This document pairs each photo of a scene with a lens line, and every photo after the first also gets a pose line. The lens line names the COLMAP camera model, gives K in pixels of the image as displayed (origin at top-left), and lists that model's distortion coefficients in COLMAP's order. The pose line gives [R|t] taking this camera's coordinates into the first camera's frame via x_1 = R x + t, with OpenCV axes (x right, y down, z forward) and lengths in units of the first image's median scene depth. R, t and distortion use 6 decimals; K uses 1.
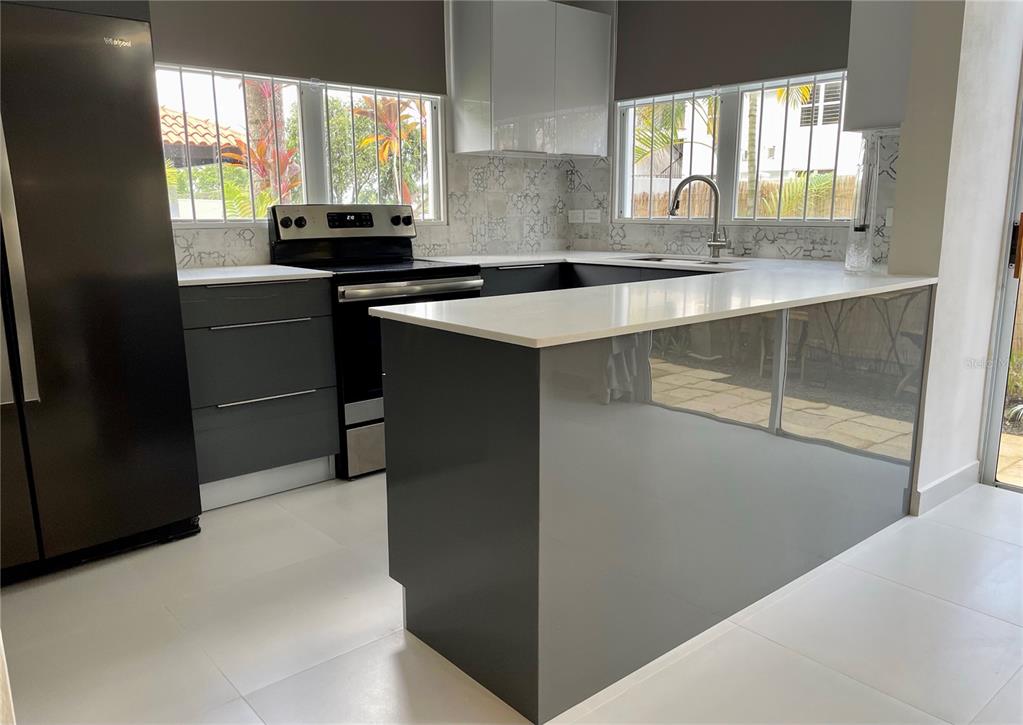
lens RADIAL K [[769.1, 0, 512.2], [0, 769.1, 365.8], [0, 0, 1]] dist [-0.001735, -0.000167]
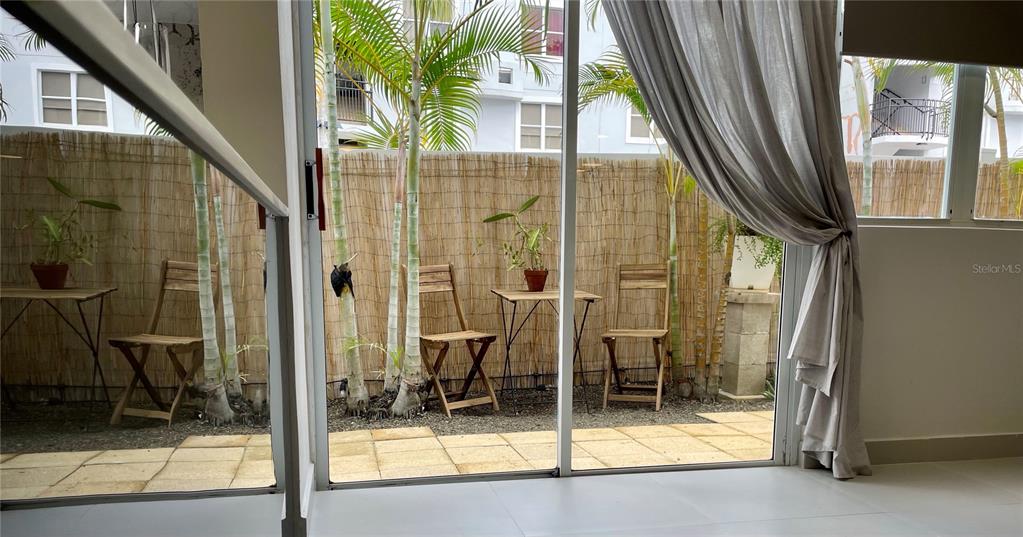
lens RADIAL K [[831.9, 0, 511.6], [0, 831.9, 268.2], [0, 0, 1]] dist [0.003976, 0.003694]
pose [[0.409951, -0.034451, 0.911456, -0.704804], [0.149484, 0.988313, -0.029878, -0.166190], [-0.899775, 0.148496, 0.410310, 0.994685]]
